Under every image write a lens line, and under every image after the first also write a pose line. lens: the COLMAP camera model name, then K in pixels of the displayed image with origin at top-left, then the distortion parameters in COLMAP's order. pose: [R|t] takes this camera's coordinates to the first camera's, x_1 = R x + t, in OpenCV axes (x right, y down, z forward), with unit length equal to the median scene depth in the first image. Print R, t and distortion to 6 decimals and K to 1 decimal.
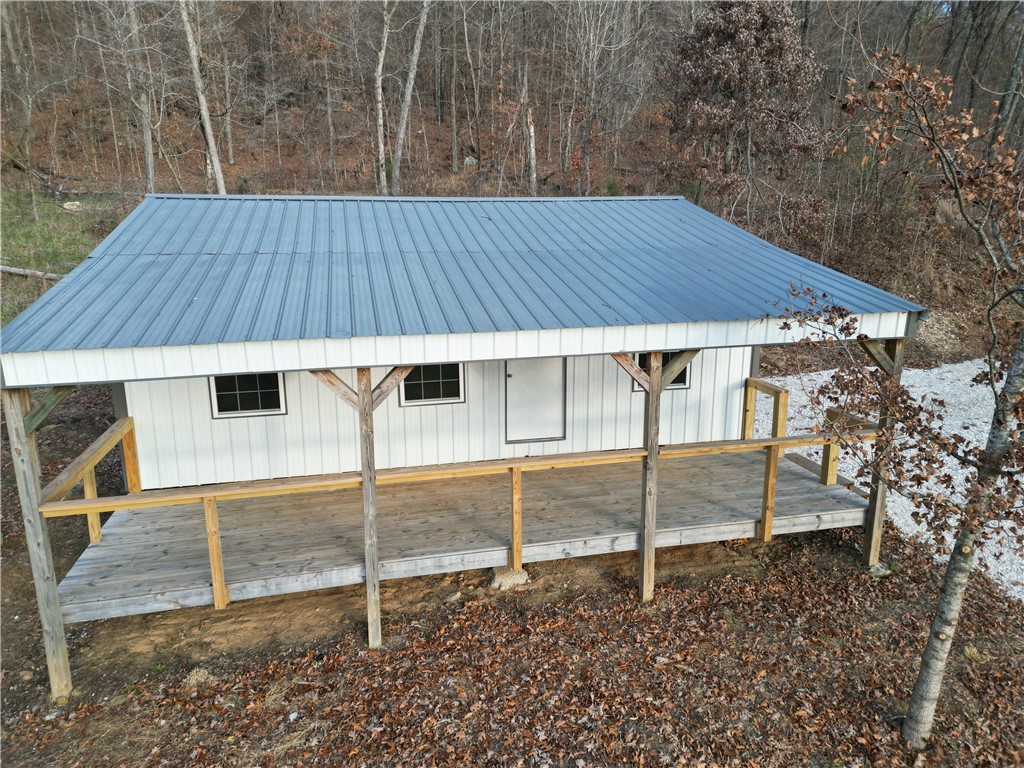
lens RADIAL K [[711.8, 0, 513.7], [0, 711.8, 380.8], [0, 0, 1]] dist [0.072076, -0.060937]
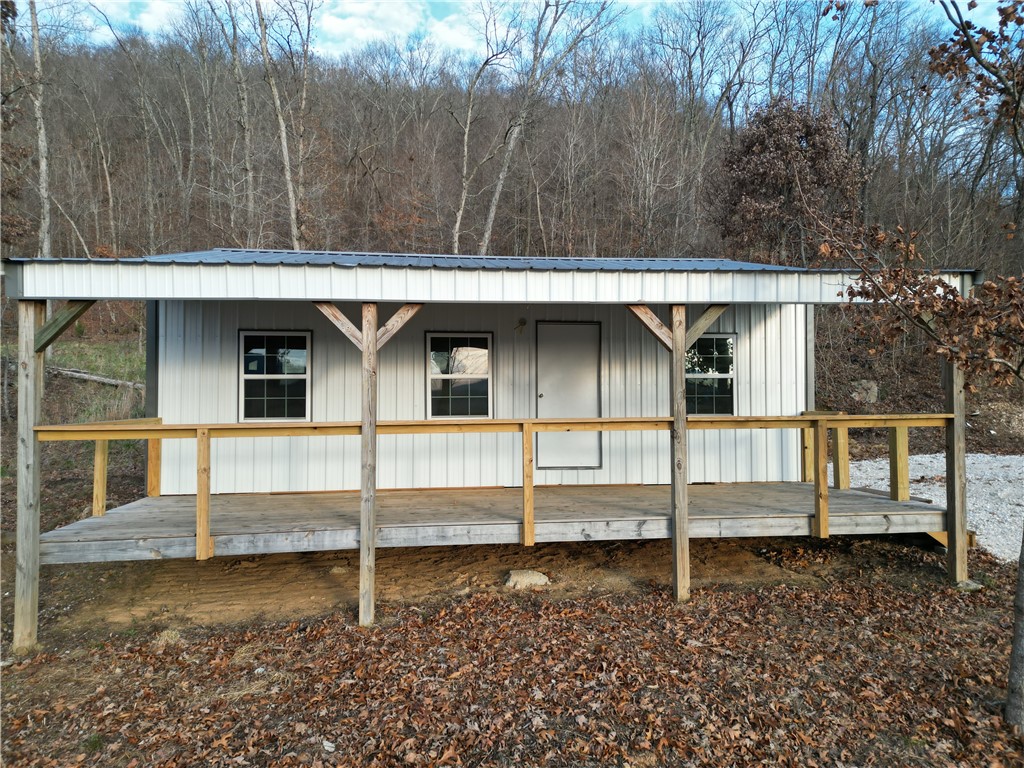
lens RADIAL K [[711.8, 0, 514.4], [0, 711.8, 381.8], [0, 0, 1]] dist [0.072076, -0.060937]
pose [[0.993933, -0.001779, -0.109971, 0.088511], [-0.026265, 0.967102, -0.253030, 0.303319], [0.106803, 0.254384, 0.961188, 0.093423]]
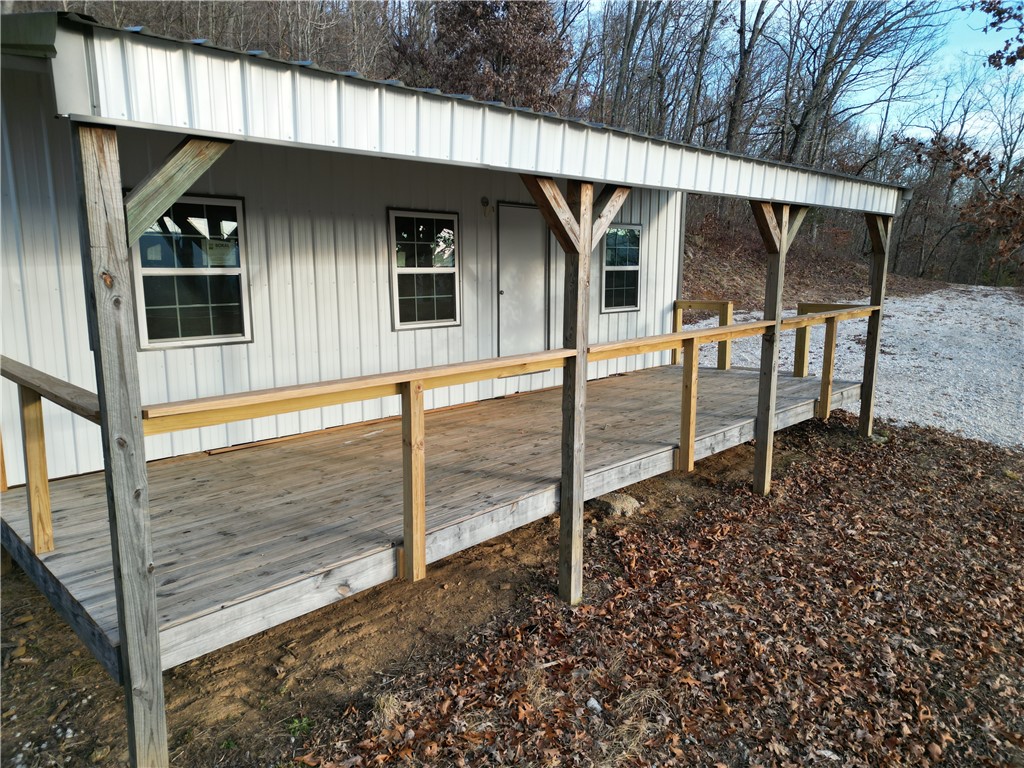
lens RADIAL K [[711.8, 0, 514.2], [0, 711.8, 382.8], [0, 0, 1]] dist [0.072076, -0.060937]
pose [[0.844236, -0.084512, 0.529266, -0.606559], [0.121256, 0.992003, -0.035016, 0.176294], [-0.522075, 0.093738, 0.847733, 0.421755]]
